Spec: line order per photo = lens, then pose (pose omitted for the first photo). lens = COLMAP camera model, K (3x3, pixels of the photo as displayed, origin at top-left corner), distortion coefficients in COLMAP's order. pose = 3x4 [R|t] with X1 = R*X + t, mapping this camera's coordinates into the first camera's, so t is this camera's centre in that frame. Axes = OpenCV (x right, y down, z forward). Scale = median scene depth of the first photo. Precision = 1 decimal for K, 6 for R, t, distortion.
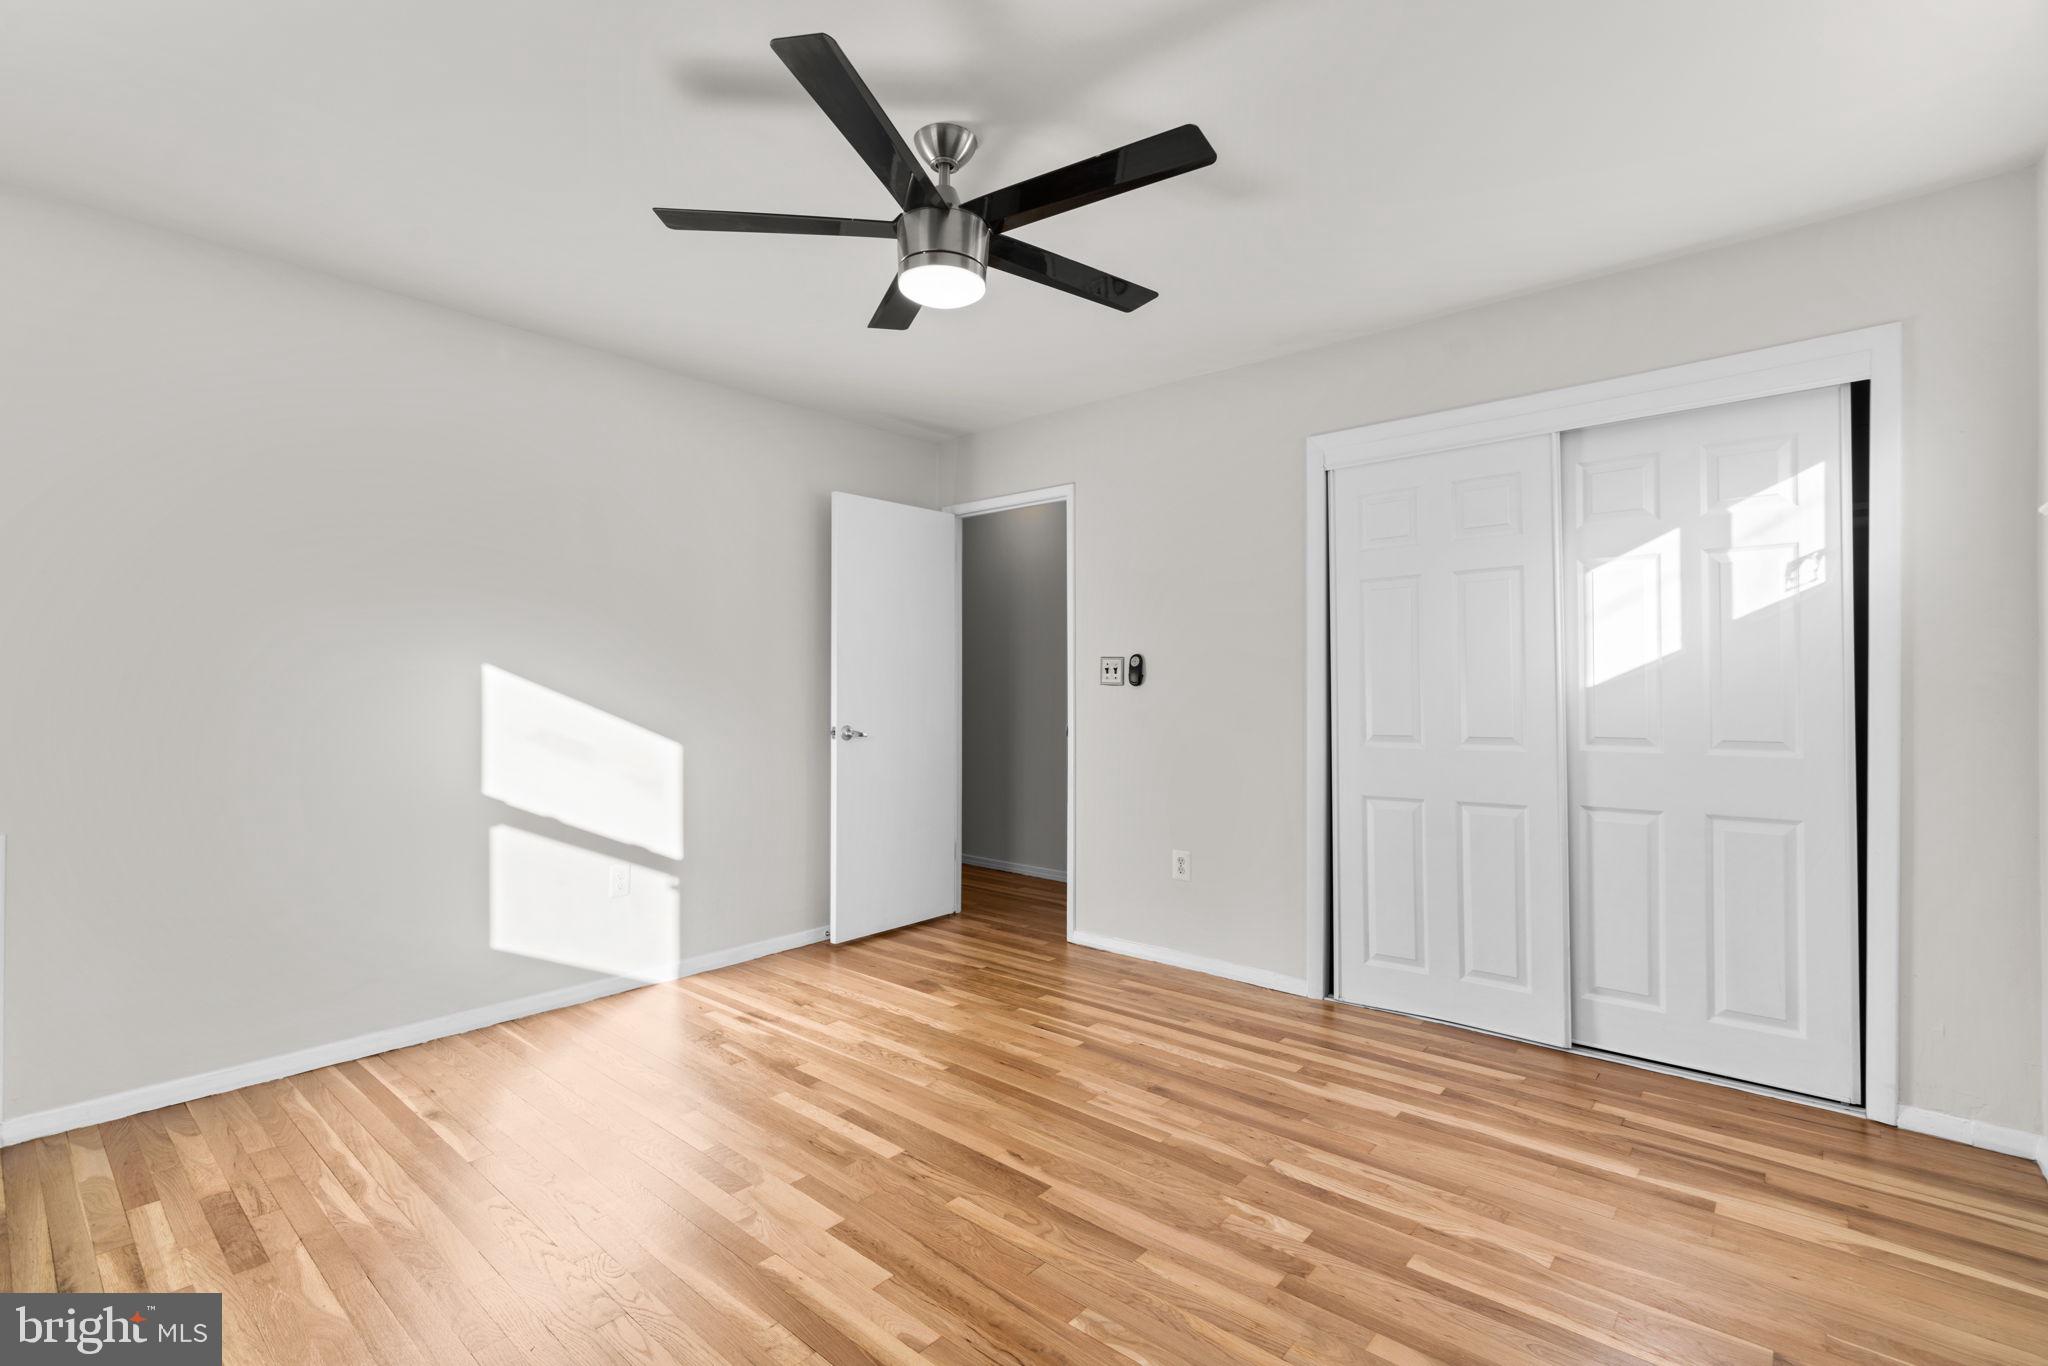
lens RADIAL K [[925.9, 0, 1025.6], [0, 925.9, 681.0], [0, 0, 1]] dist [-0.001126, 0.000014]
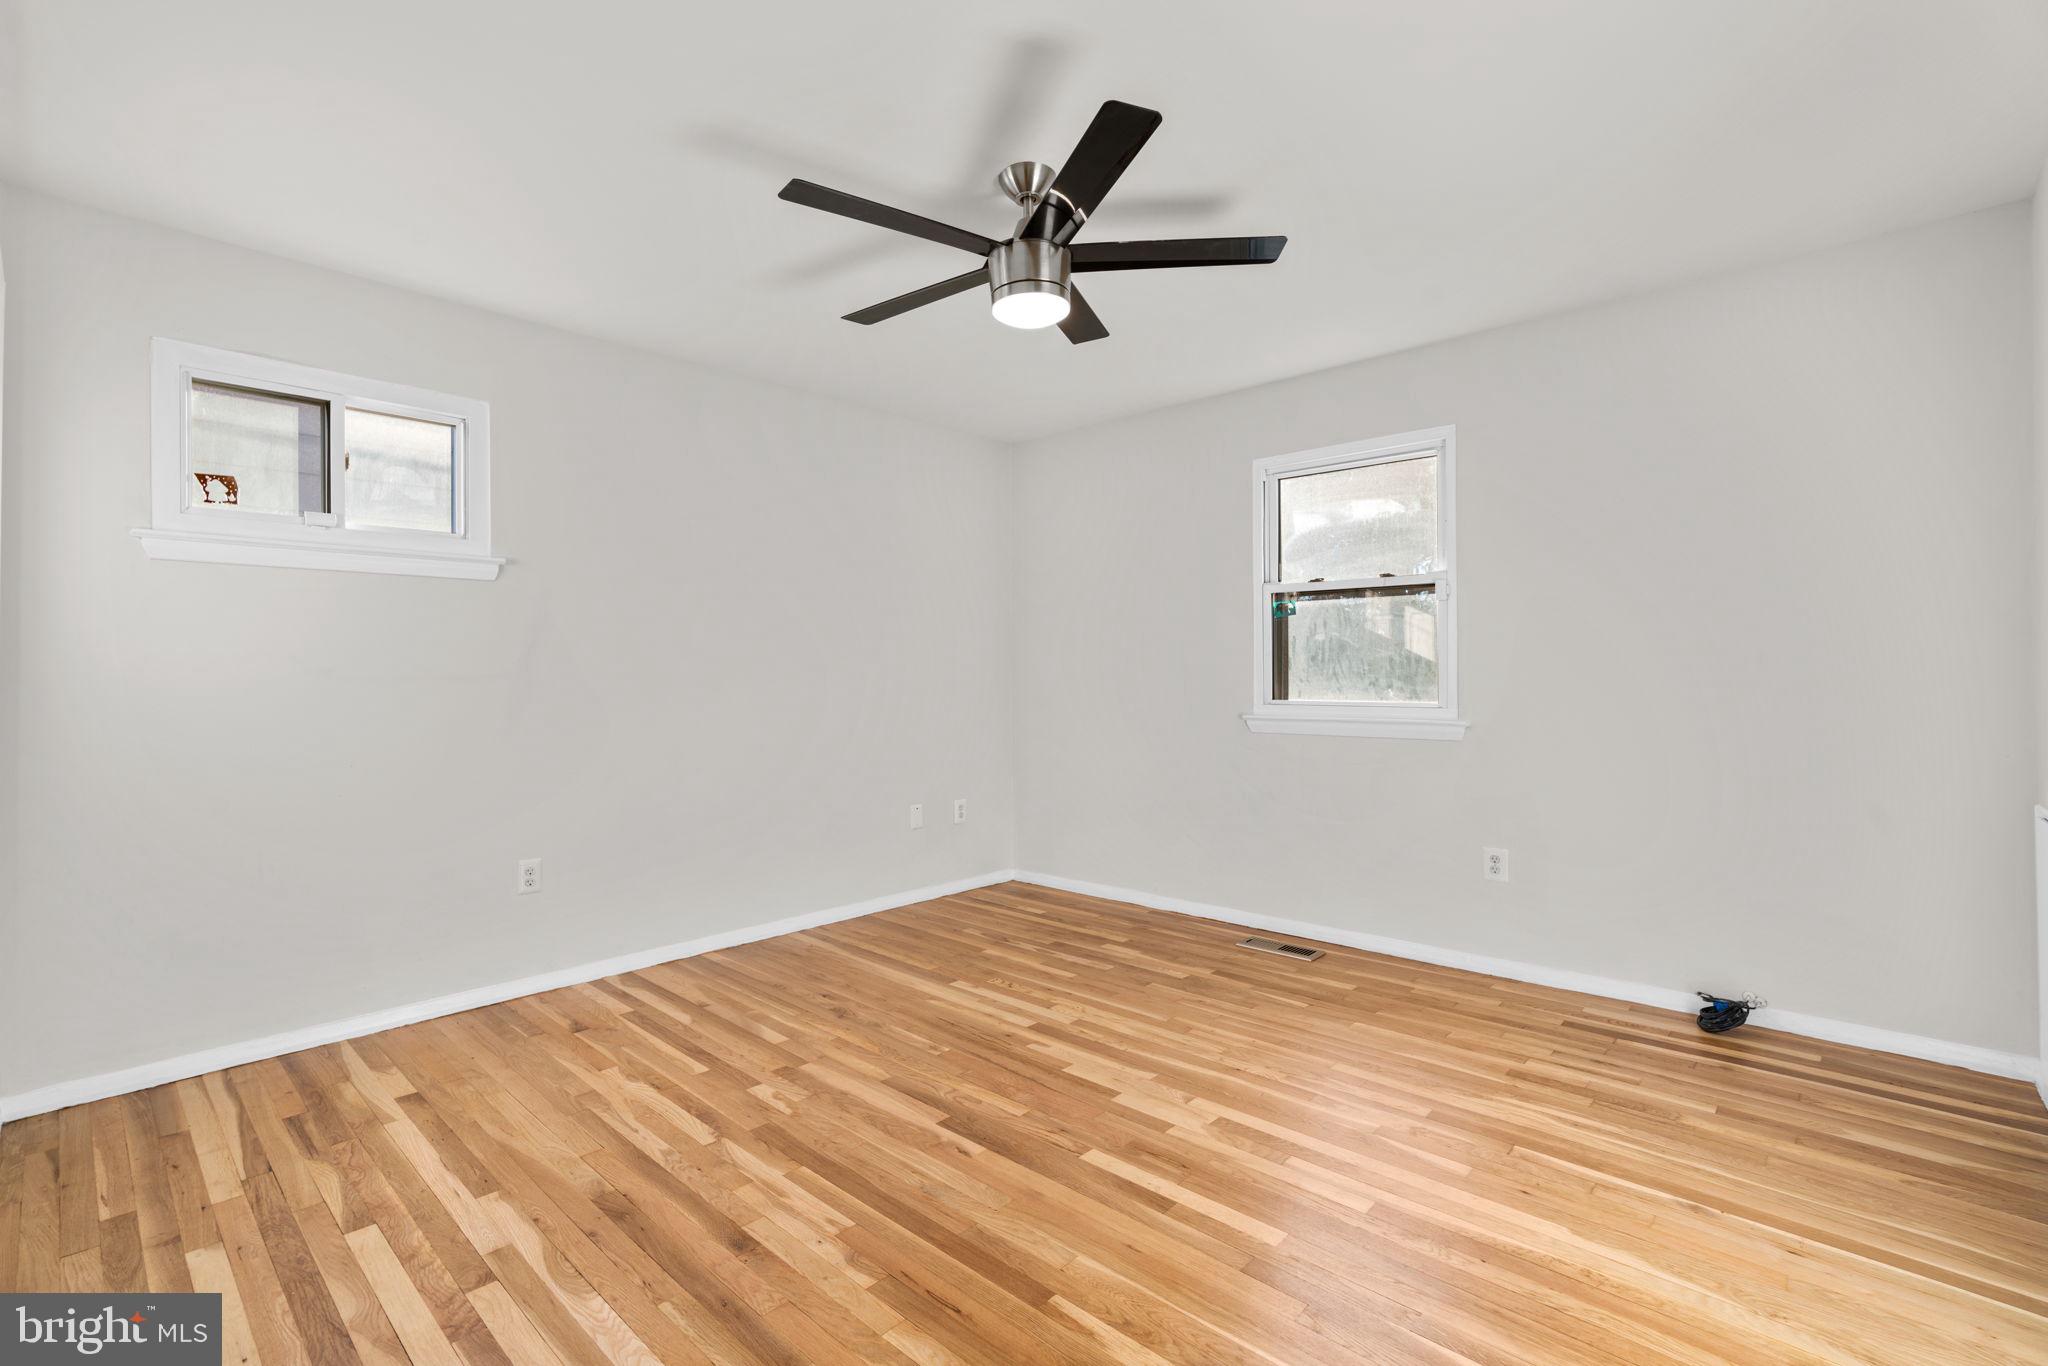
lens RADIAL K [[925.9, 0, 1022.4], [0, 925.9, 680.5], [0, 0, 1]] dist [-0.001126, 0.000014]
pose [[-0.999216, 0.004751, 0.039302, -0.116680], [0.004699, 0.999988, -0.001408, 0.020189], [-0.039308, -0.001222, -0.999226, 2.030540]]
